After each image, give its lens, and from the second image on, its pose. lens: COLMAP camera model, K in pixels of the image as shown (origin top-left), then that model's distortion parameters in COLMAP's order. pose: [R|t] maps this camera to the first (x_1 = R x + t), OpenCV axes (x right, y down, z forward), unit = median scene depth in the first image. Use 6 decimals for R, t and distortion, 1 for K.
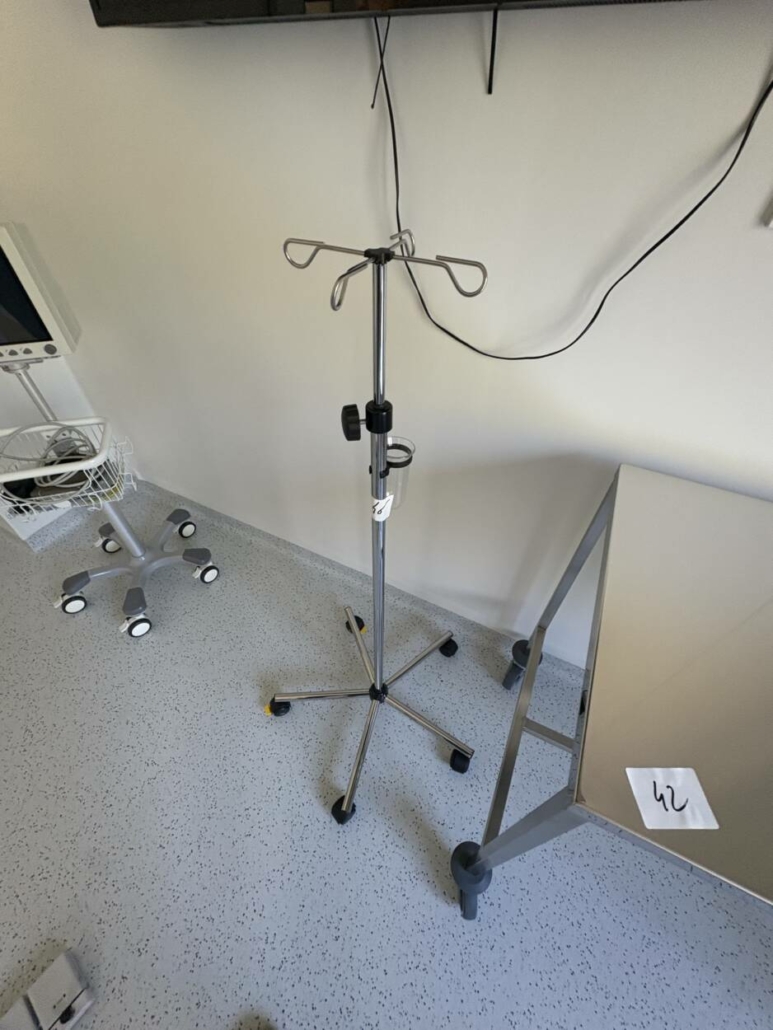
lens RADIAL K [[411.3, 0, 386.5], [0, 411.3, 515.0], [0, 0, 1]] dist [-0.000061, -0.000277]
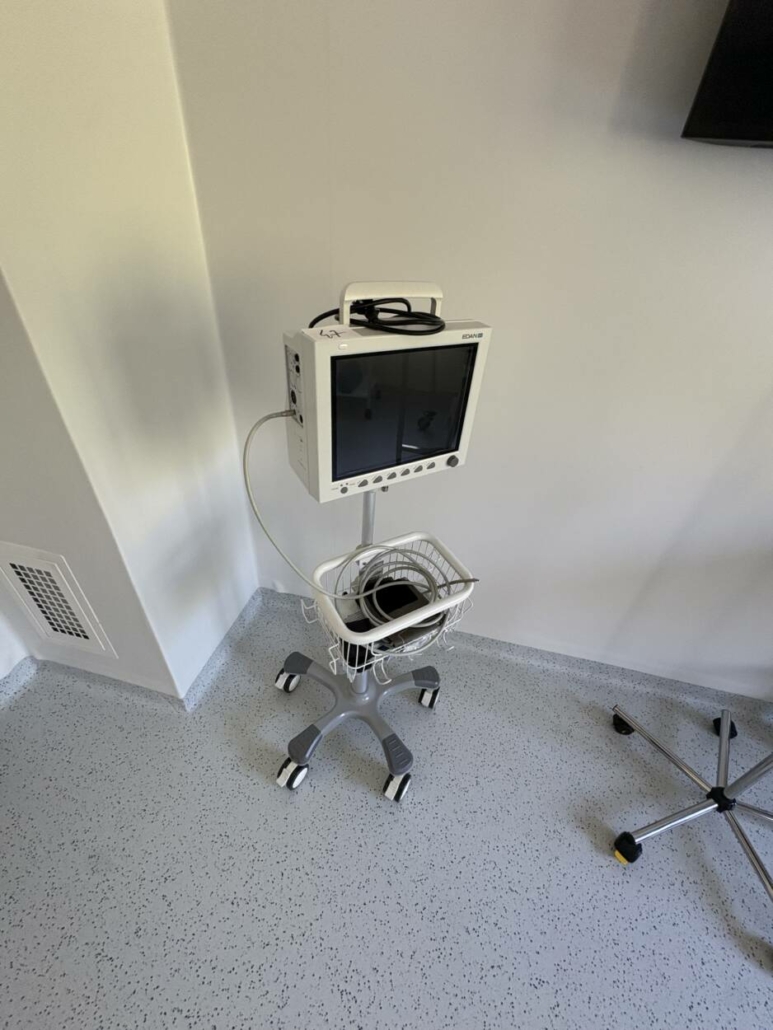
lens RADIAL K [[411.3, 0, 386.5], [0, 411.3, 515.0], [0, 0, 1]] dist [-0.000061, -0.000277]
pose [[0.968813, -0.102199, 0.225734, -0.766006], [0.133829, 0.982500, -0.129554, -0.140738], [-0.208544, 0.155724, 0.965536, 0.172441]]
